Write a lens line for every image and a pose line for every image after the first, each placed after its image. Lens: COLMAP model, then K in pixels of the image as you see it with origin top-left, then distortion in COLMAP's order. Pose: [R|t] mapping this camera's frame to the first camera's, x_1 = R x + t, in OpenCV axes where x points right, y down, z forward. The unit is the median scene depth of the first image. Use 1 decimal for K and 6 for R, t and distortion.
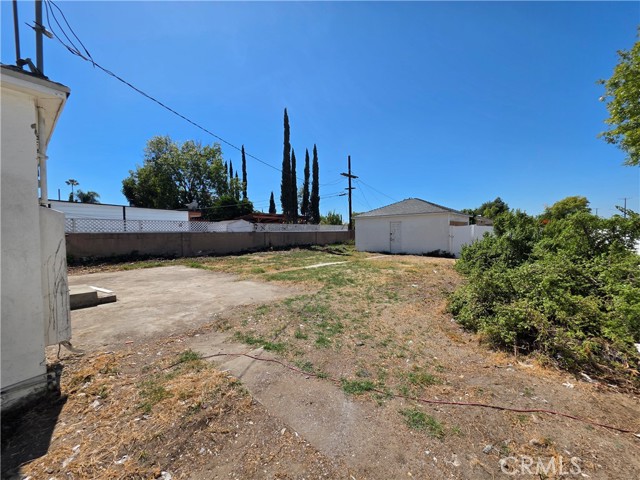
lens RADIAL K [[254.6, 0, 318.6], [0, 254.6, 240.5], [0, 0, 1]] dist [0.002887, 0.000224]
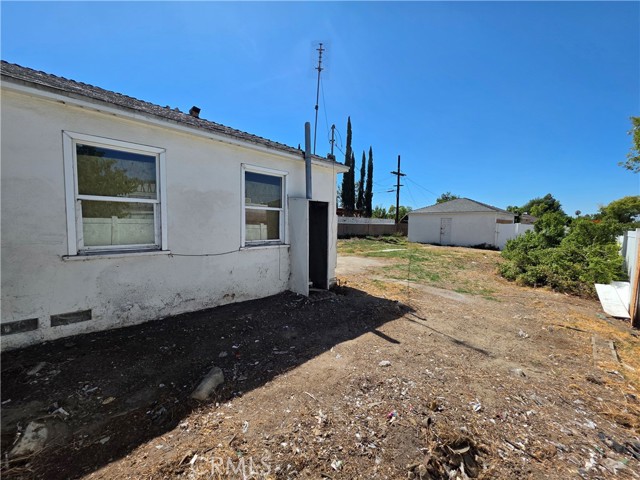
lens RADIAL K [[254.6, 0, 318.6], [0, 254.6, 240.5], [0, 0, 1]] dist [0.002887, 0.000224]
pose [[0.992515, 0.041327, -0.114915, -0.124997], [-0.037401, 0.998647, 0.036117, 0.007755], [0.116252, -0.031549, 0.992719, -0.207606]]
